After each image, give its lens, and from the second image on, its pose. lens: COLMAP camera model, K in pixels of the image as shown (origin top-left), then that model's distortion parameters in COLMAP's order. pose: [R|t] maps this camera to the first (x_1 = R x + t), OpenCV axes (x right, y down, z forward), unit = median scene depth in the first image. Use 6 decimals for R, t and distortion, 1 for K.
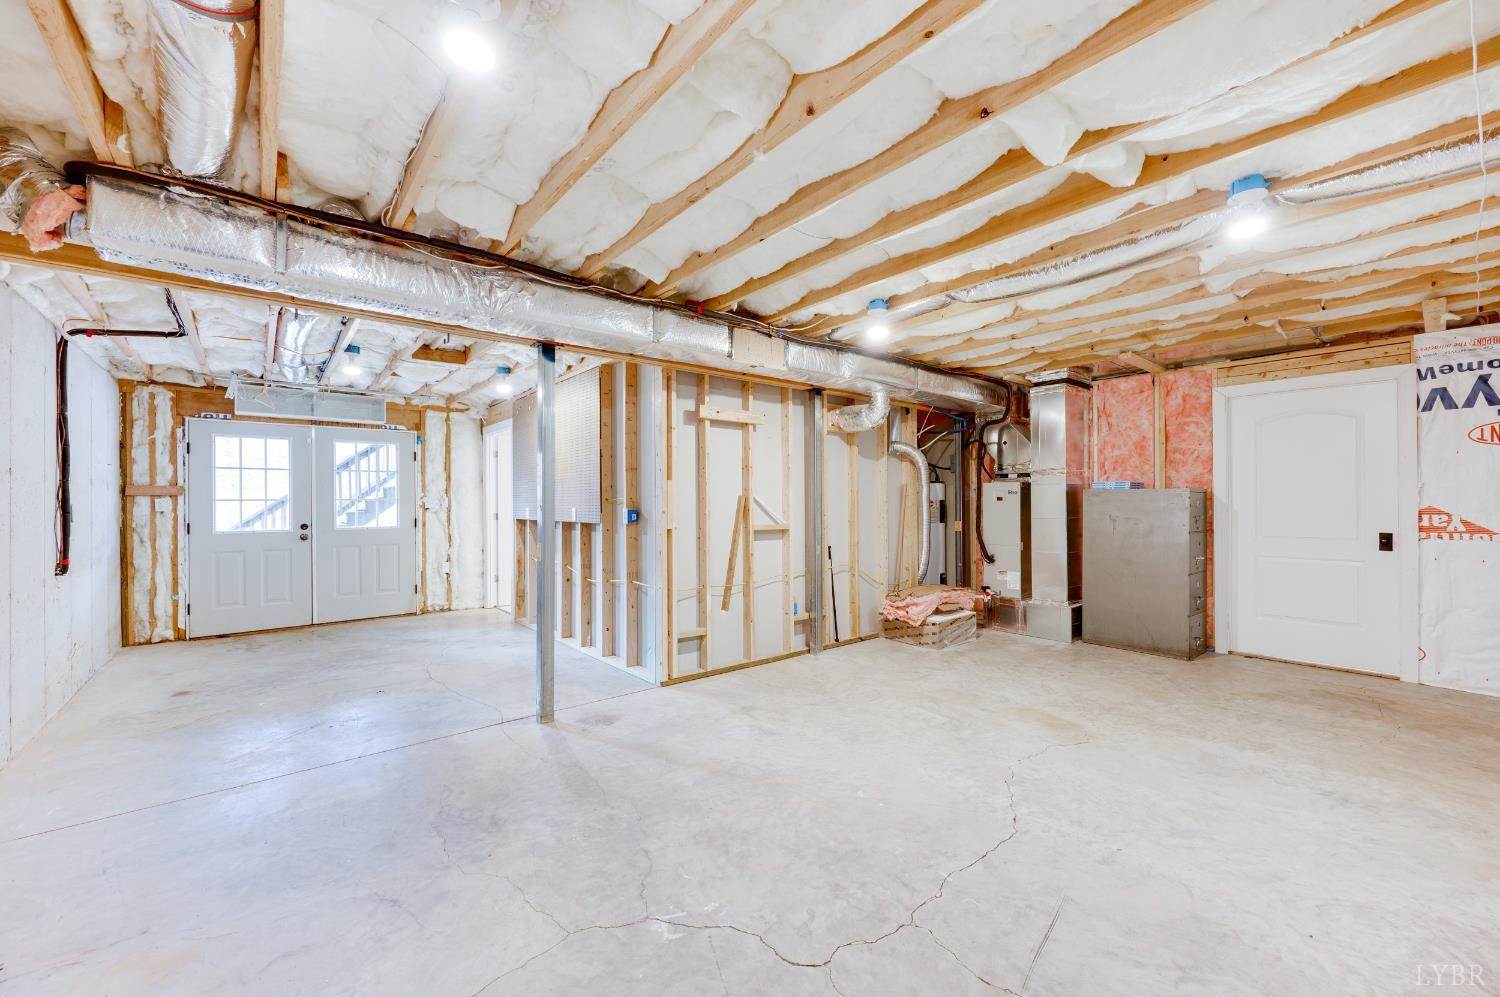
lens RADIAL K [[600.8, 0, 747.2], [0, 600.8, 502.2], [0, 0, 1]] dist [-0.001709, 0.000040]
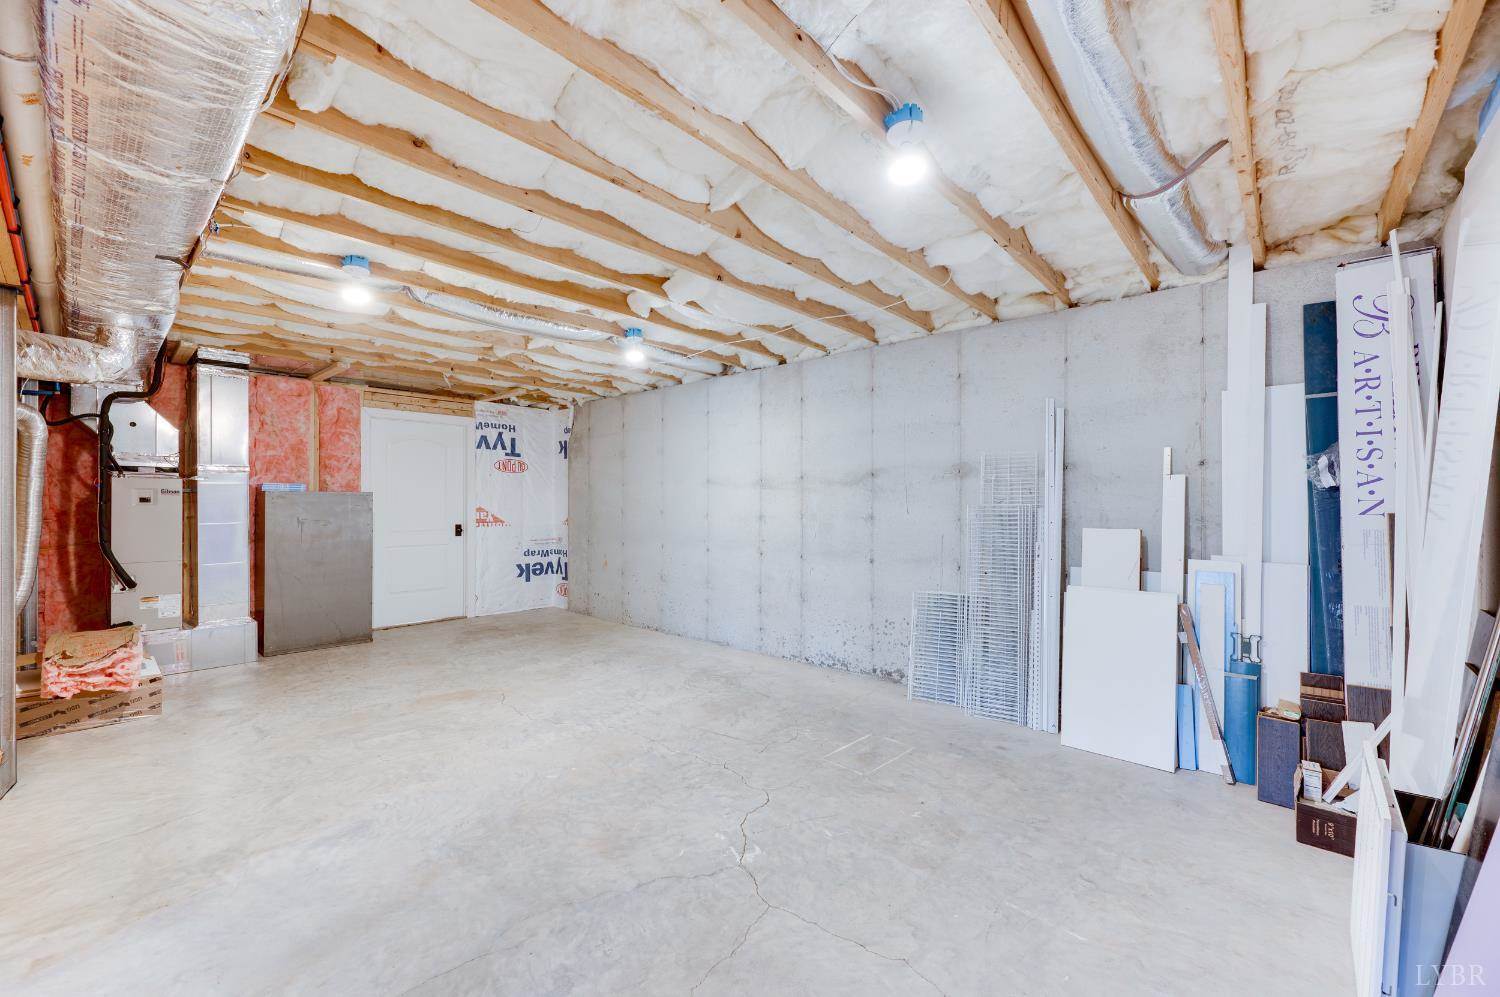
lens RADIAL K [[600.8, 0, 747.0], [0, 600.8, 502.8], [0, 0, 1]] dist [-0.001709, 0.000040]
pose [[-0.157756, 0.003761, 0.987471, -0.672184], [0.003134, 0.999990, -0.003308, 0.004007], [-0.987473, 0.002572, -0.157766, 0.603862]]
